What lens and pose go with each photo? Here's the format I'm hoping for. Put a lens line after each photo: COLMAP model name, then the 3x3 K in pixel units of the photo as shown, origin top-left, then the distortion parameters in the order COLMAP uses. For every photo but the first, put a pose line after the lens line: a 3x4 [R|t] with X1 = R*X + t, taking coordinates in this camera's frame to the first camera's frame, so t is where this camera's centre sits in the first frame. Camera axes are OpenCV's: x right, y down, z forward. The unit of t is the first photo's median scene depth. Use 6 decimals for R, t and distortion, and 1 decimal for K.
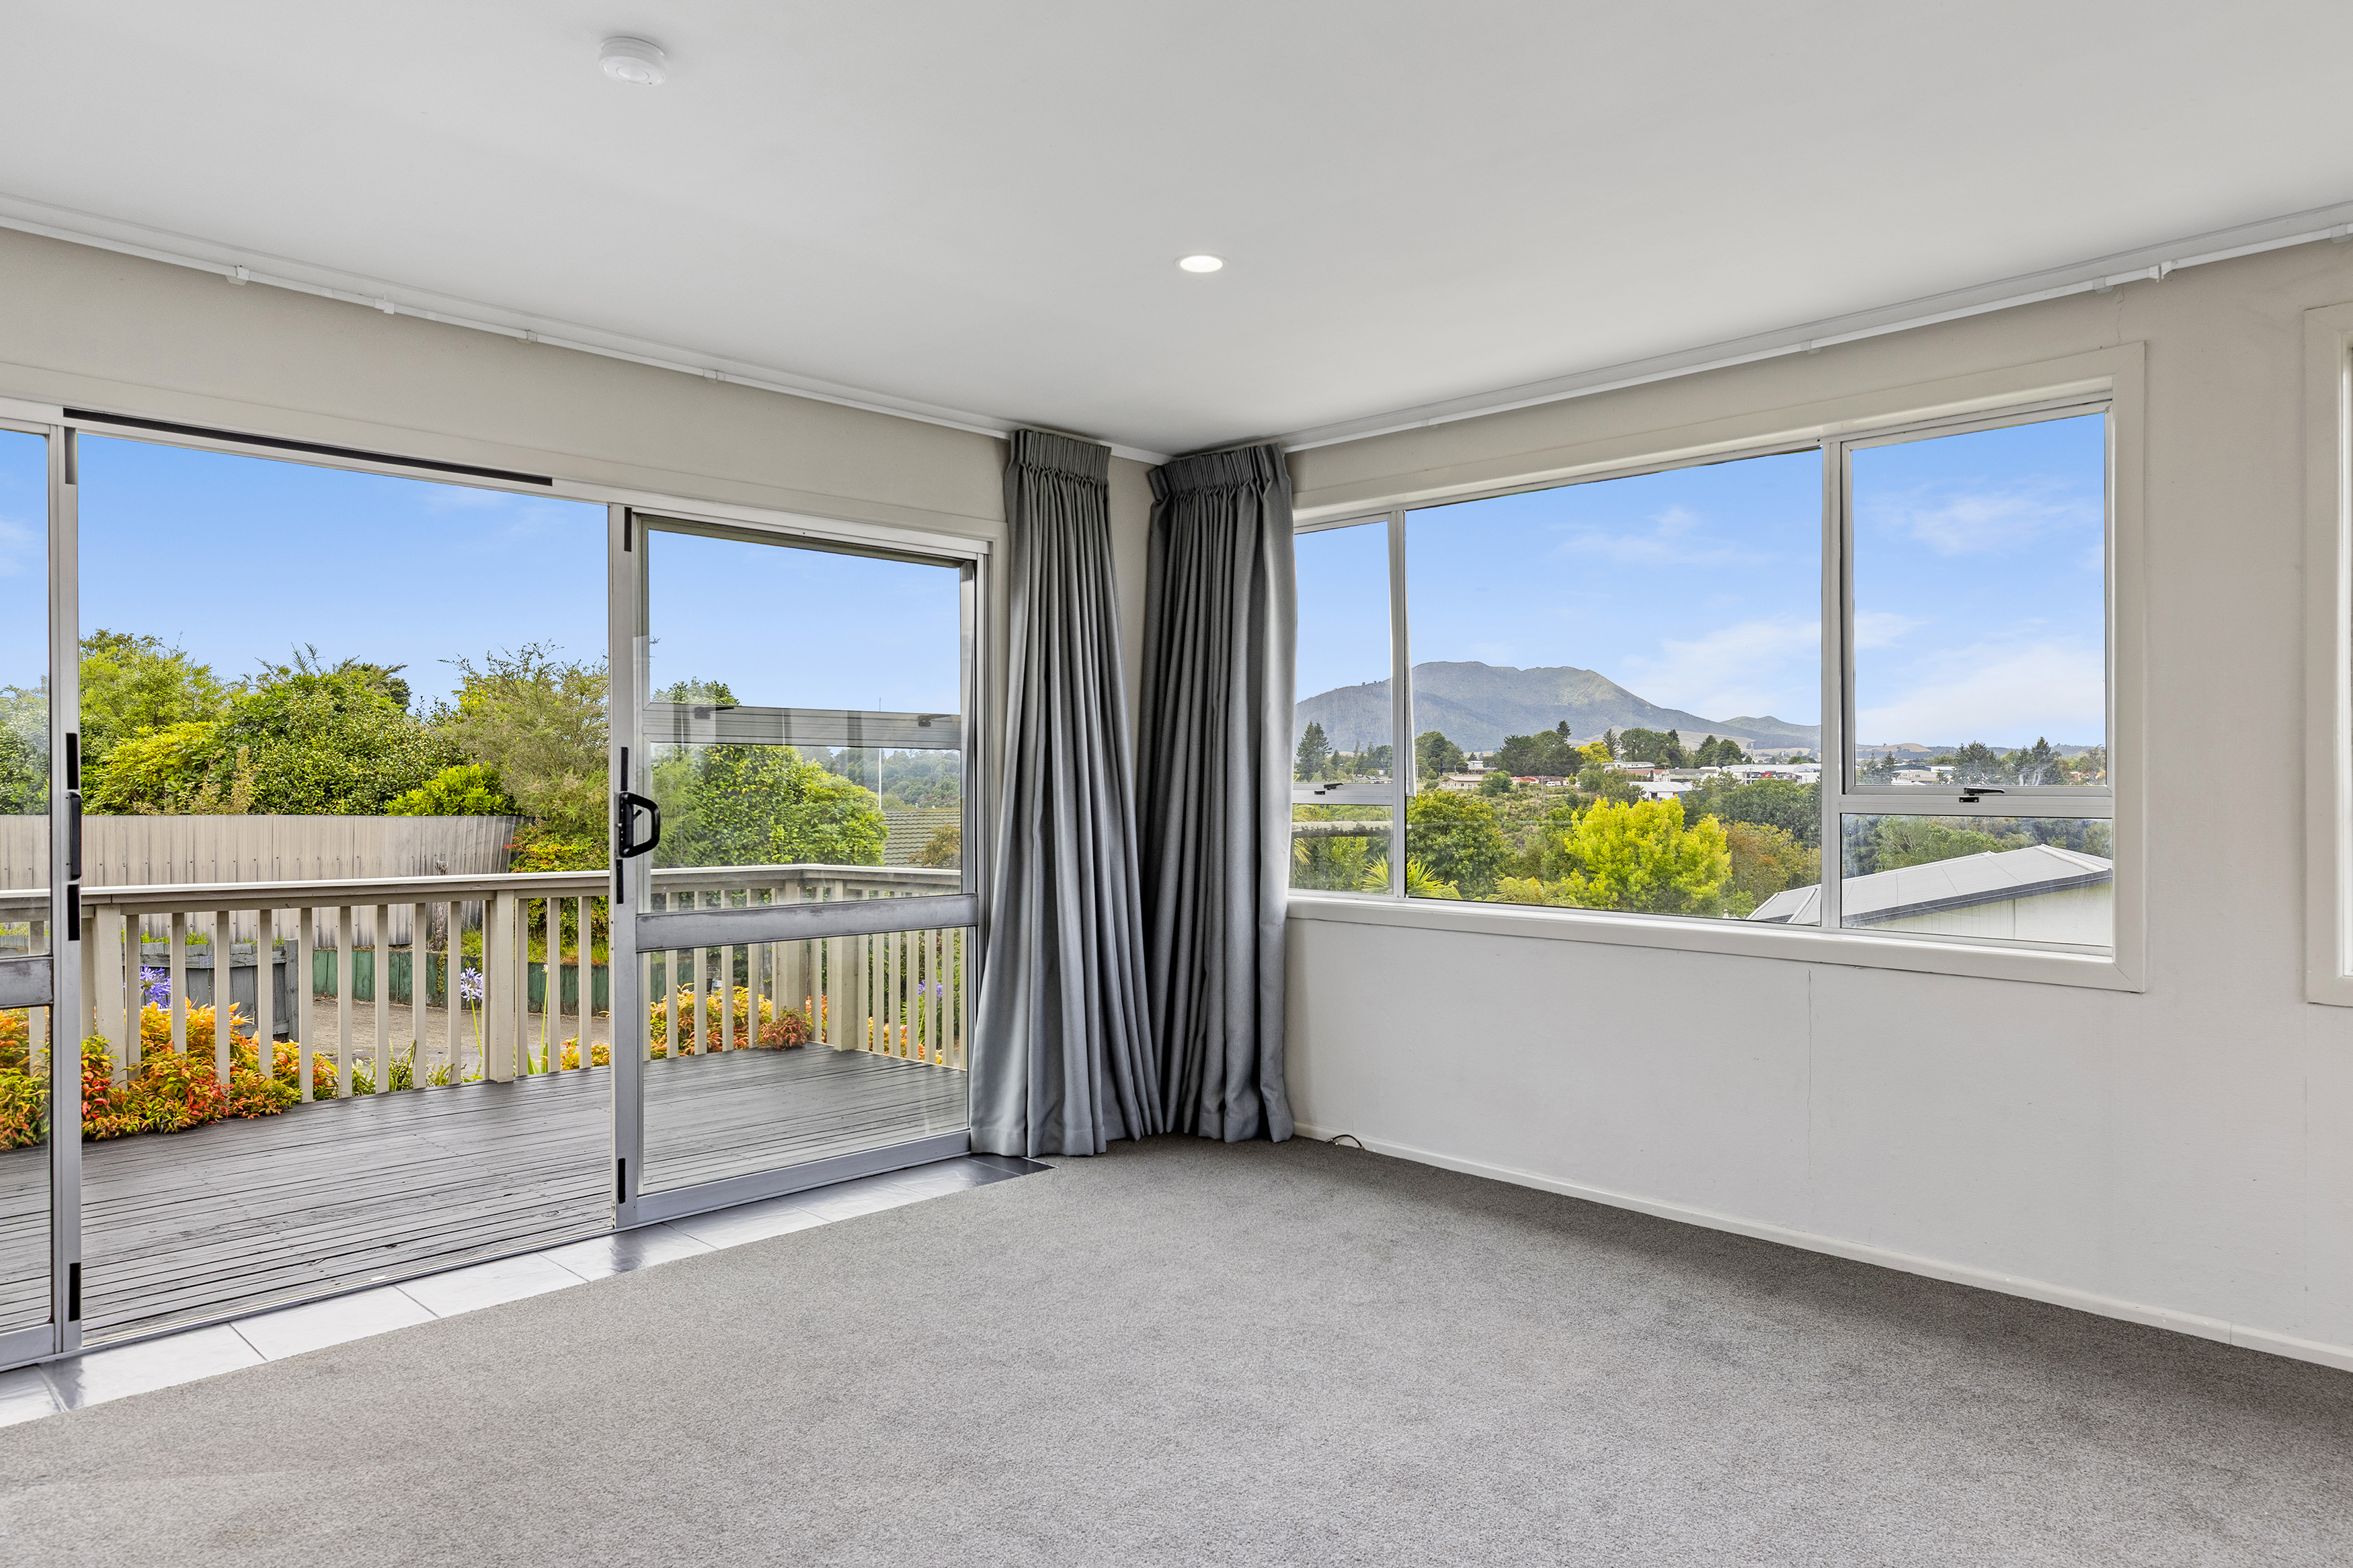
lens RADIAL K [[1466.2, 0, 1176.5], [0, 1466.2, 784.0], [0, 0, 1]] dist [-0.000094, 0.000100]
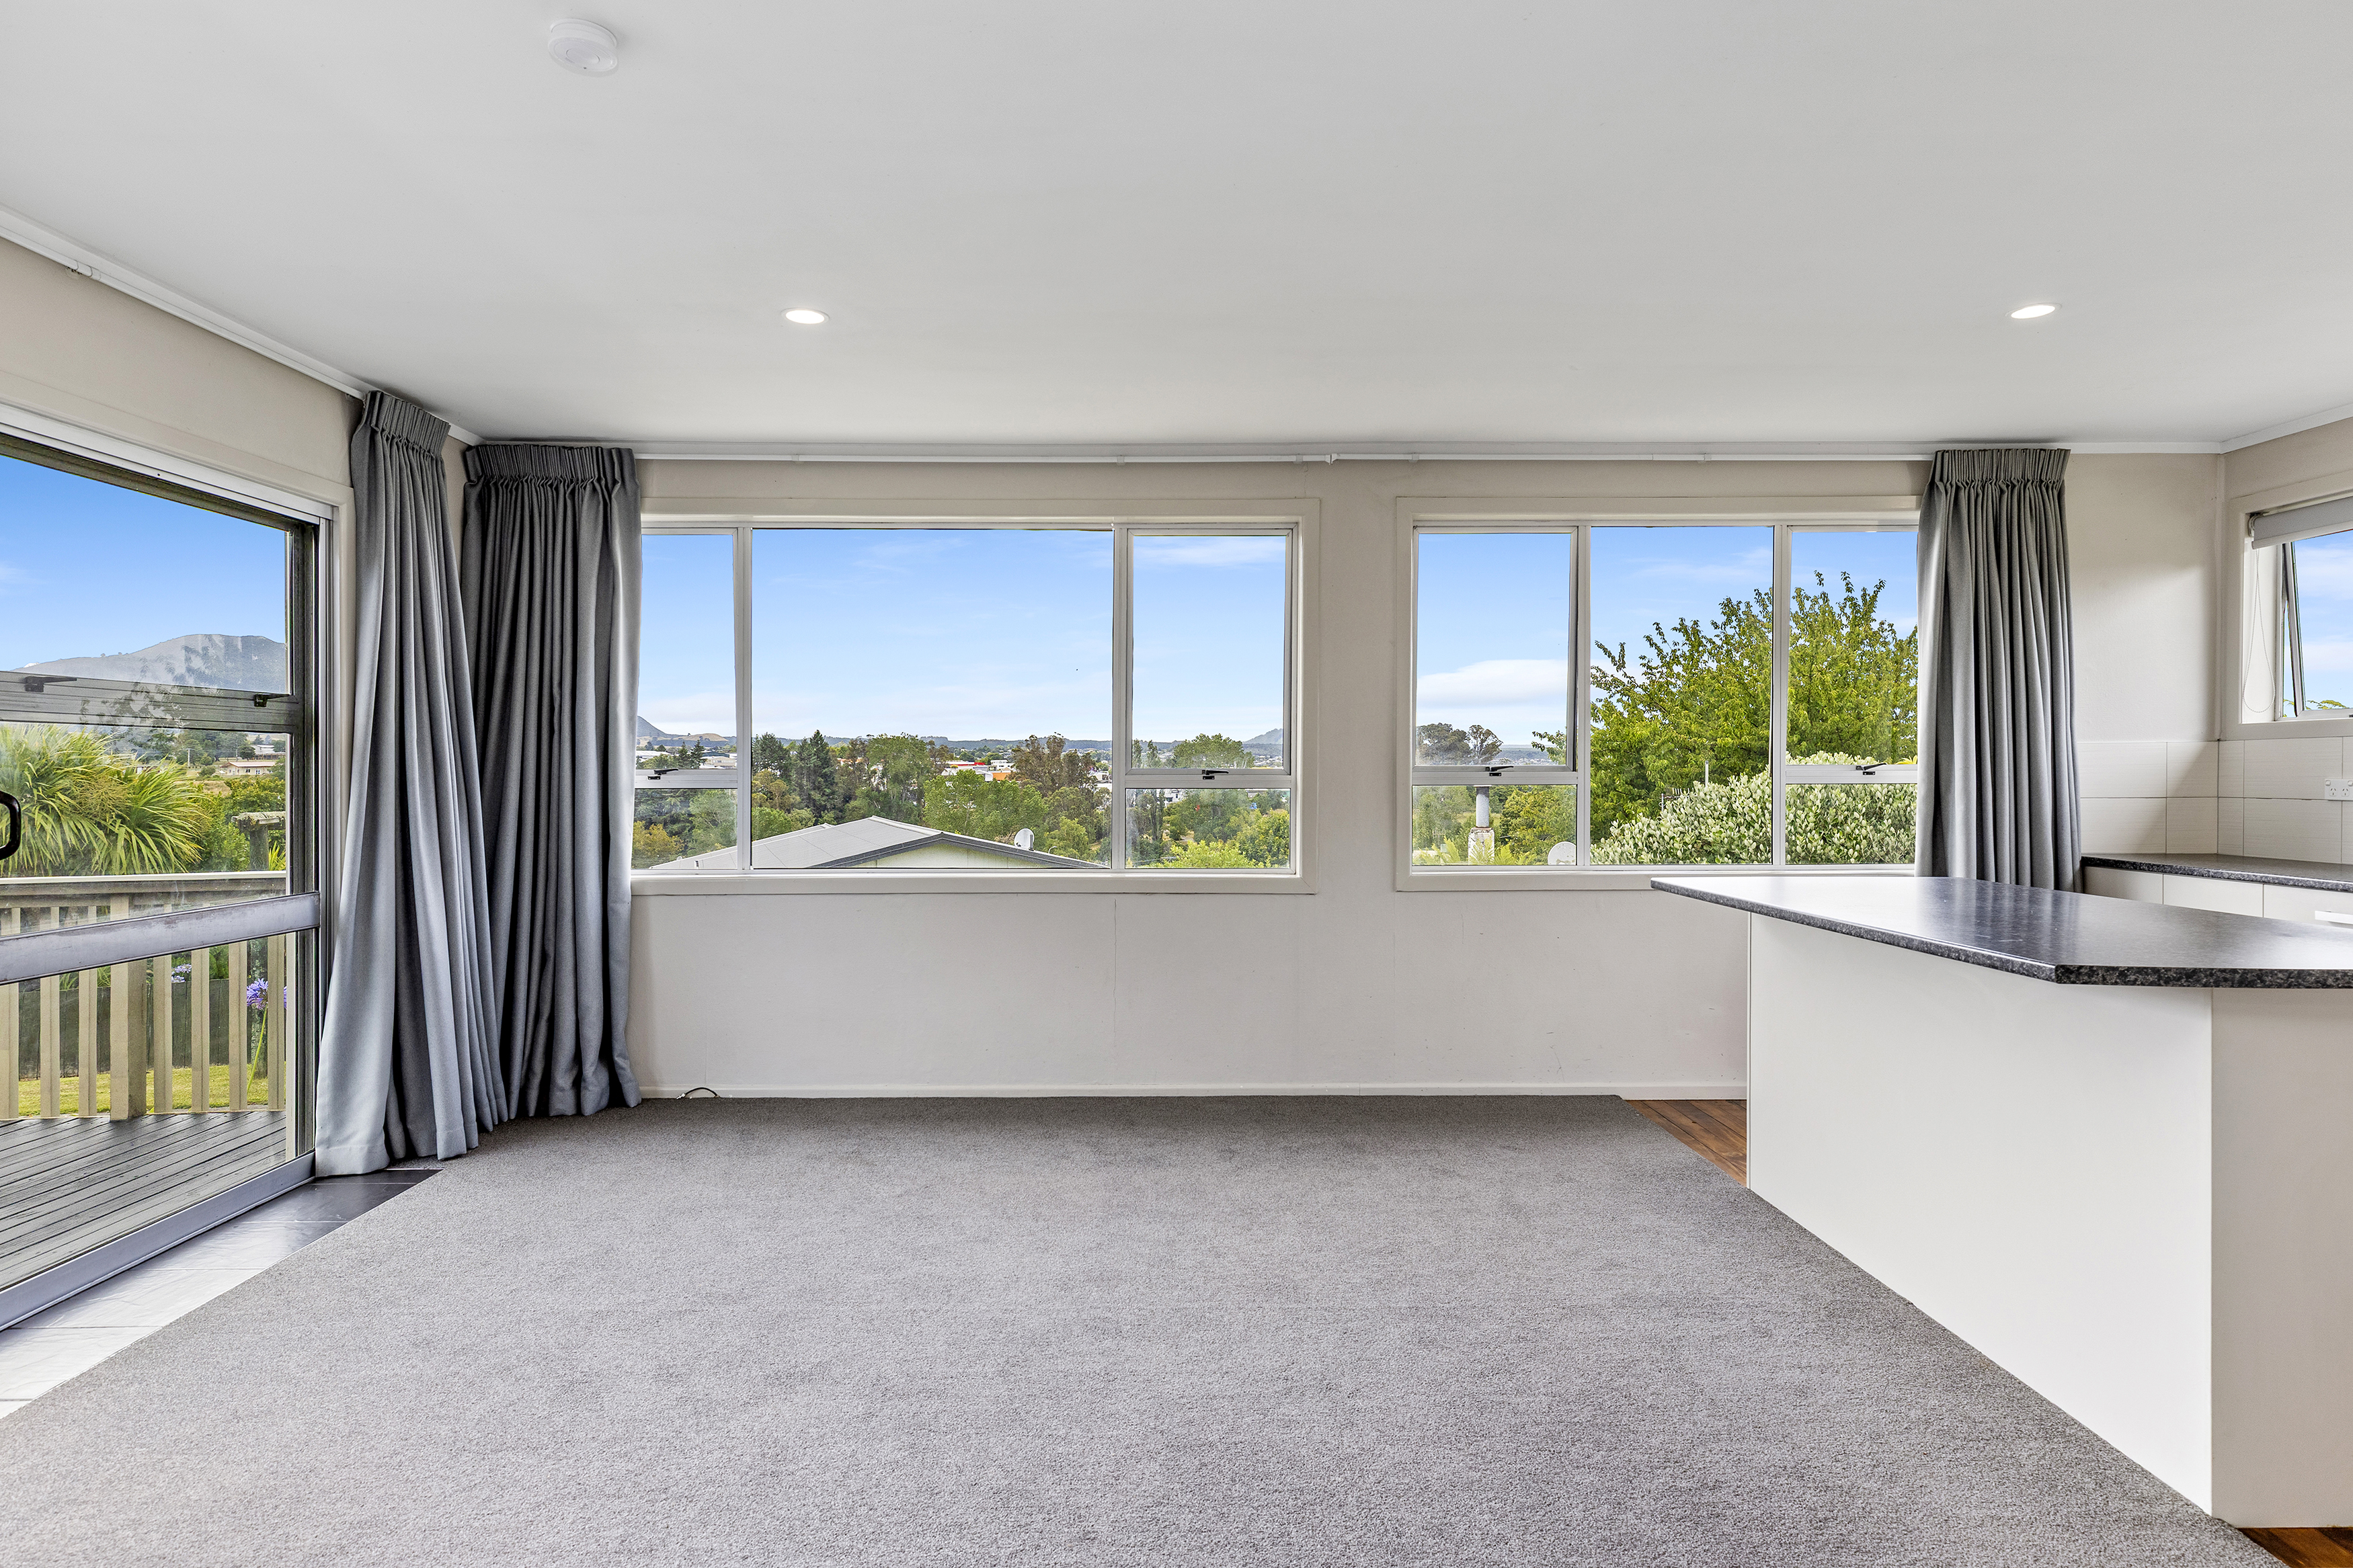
lens RADIAL K [[1344.2, 0, 1179.4], [0, 1344.2, 769.7], [0, 0, 1]] dist [-0.003149, -0.000690]
pose [[0.700525, -0.003760, 0.713618, -0.364962], [0.003634, 0.999992, 0.001702, -0.000081], [-0.713619, 0.001401, 0.700533, 0.037270]]
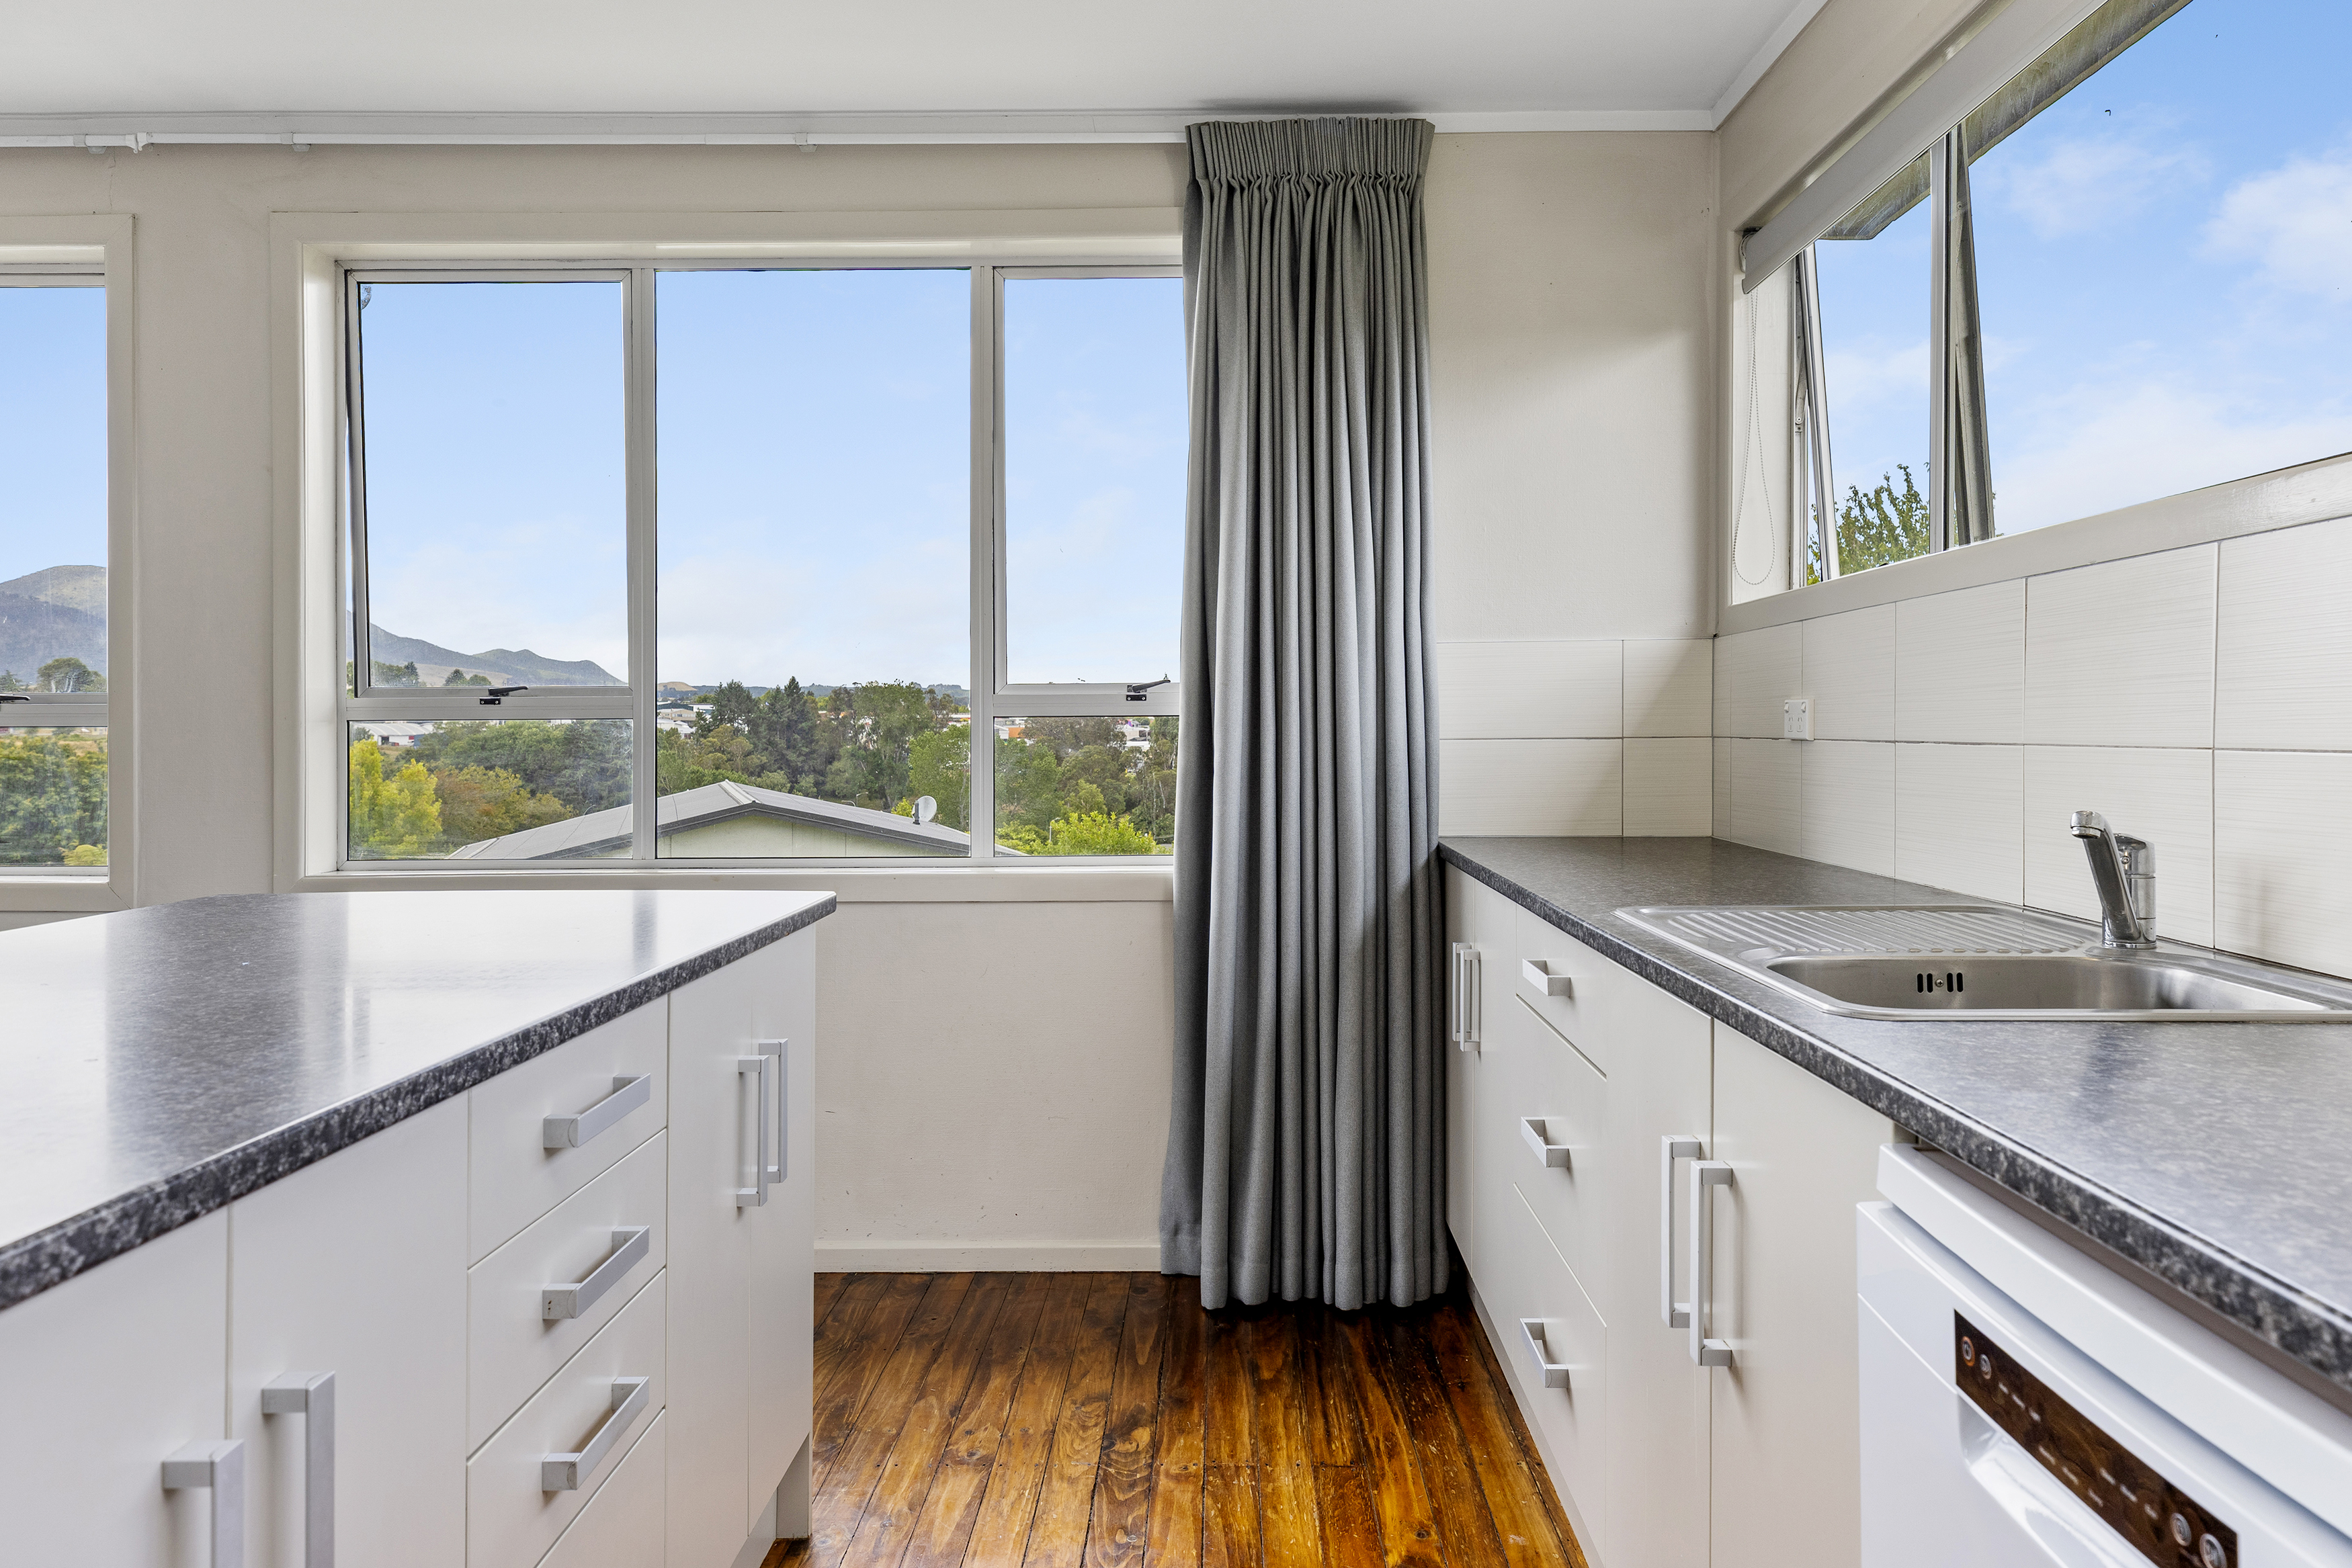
lens RADIAL K [[1625.1, 0, 1245.7], [0, 1625.1, 708.7], [0, 0, 1]] dist [0.004010, 0.001454]
pose [[0.696359, 0.000759, 0.717693, 0.297173], [0.006446, 0.999952, -0.007313, 0.018586], [-0.717665, 0.009719, 0.696321, -0.167441]]
